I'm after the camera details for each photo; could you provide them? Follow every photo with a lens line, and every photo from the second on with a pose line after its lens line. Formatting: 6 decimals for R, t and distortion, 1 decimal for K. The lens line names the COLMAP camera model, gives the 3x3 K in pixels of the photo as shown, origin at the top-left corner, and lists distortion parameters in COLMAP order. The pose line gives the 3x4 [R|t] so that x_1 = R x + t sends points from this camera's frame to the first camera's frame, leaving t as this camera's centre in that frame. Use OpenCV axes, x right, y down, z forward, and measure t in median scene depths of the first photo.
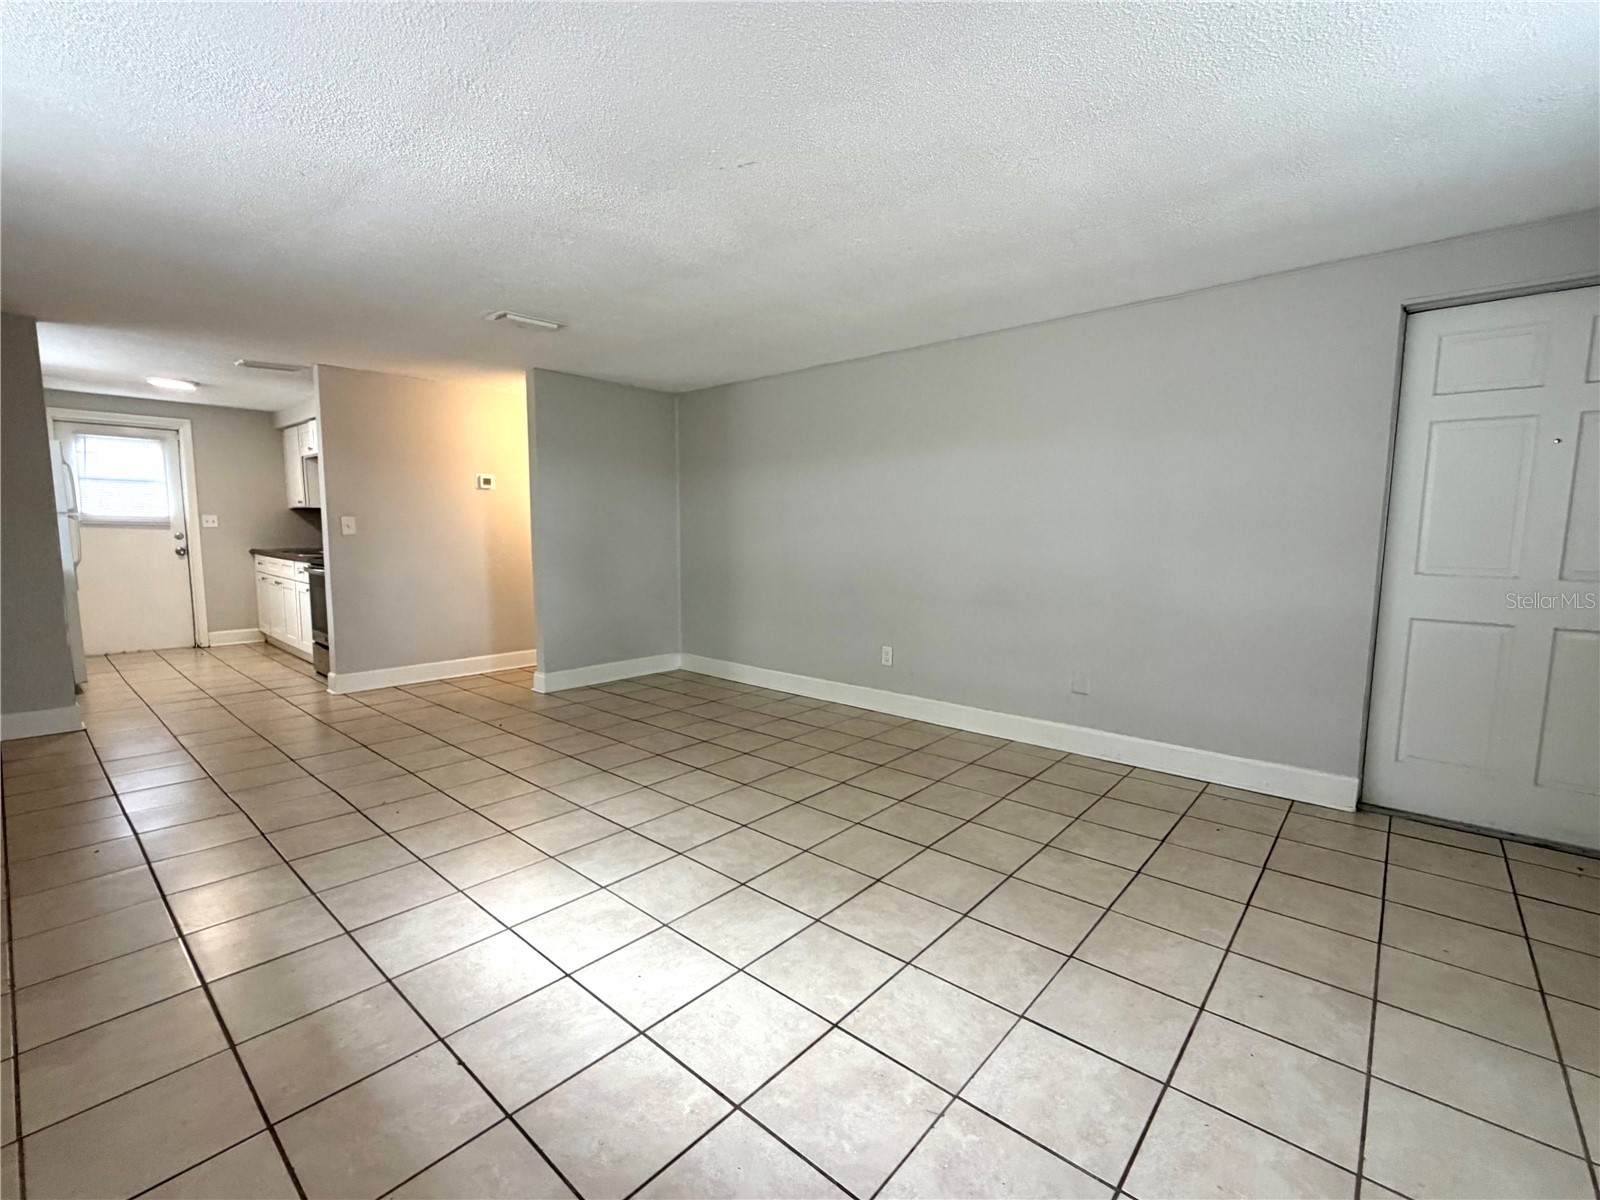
lens RADIAL K [[700.2, 0, 803.2], [0, 700.2, 607.3], [0, 0, 1]] dist [-0.001335, -0.000425]
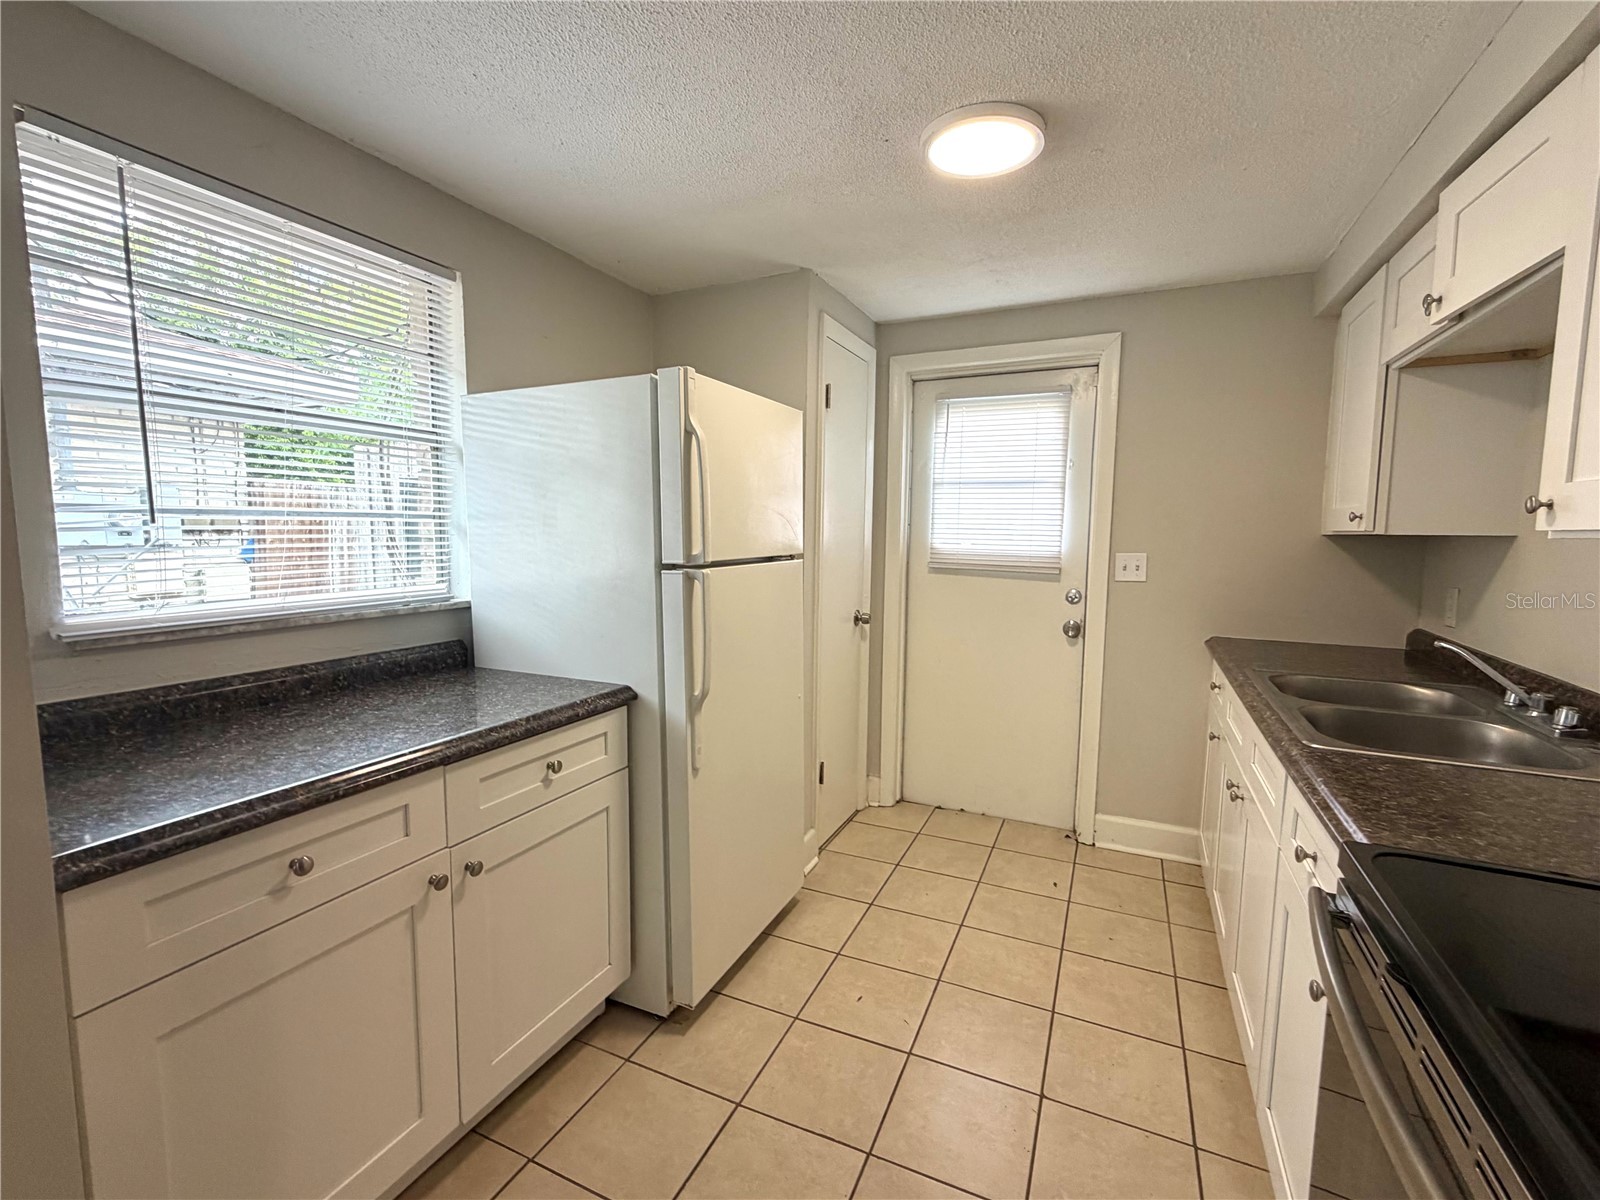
lens RADIAL K [[700.2, 0, 791.2], [0, 700.2, 605.7], [0, 0, 1]] dist [-0.001335, -0.000425]
pose [[0.268916, 0.094357, -0.958531, -0.493757], [-0.109115, 0.991768, 0.067016, -0.106218], [0.956963, 0.086568, 0.276997, 0.688481]]
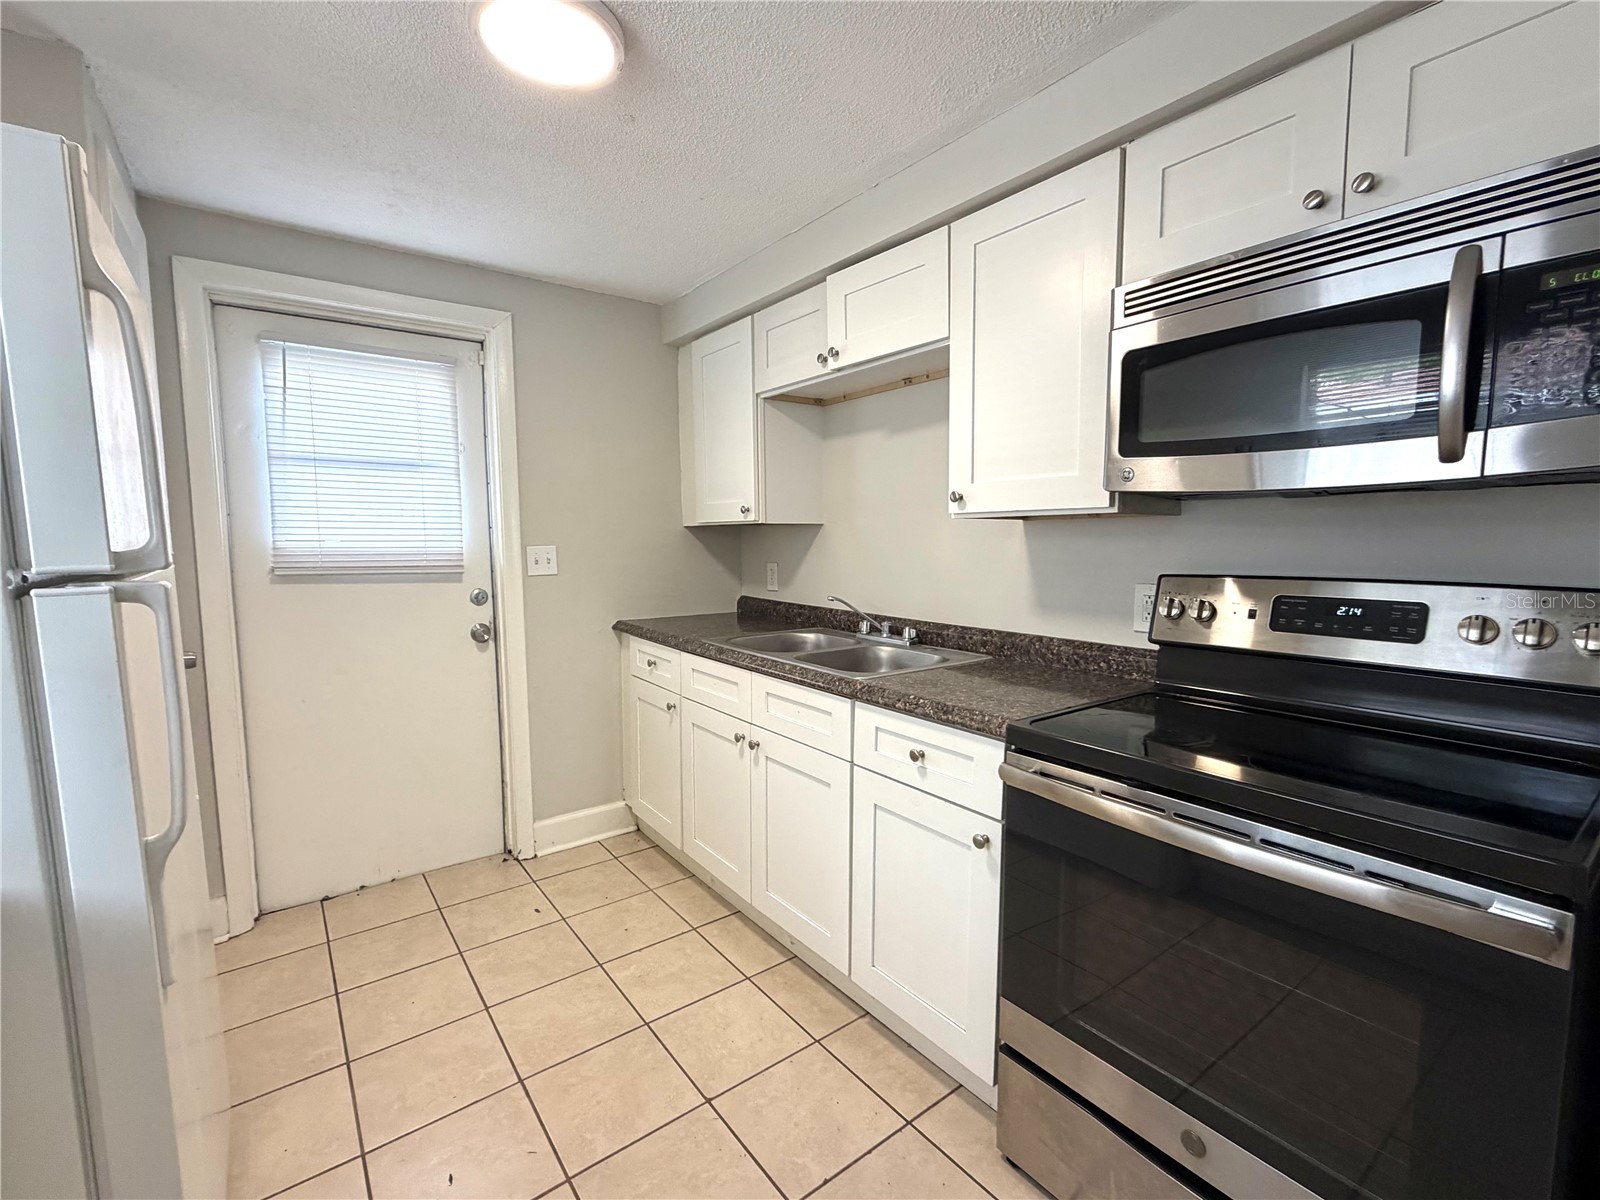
lens RADIAL K [[700.2, 0, 798.1], [0, 700.2, 604.2], [0, 0, 1]] dist [-0.001335, -0.000425]
pose [[0.977538, 0.005097, -0.210697, -0.614920], [-0.007994, 0.999885, -0.012896, -0.093226], [0.210607, 0.014291, 0.977466, 0.628028]]
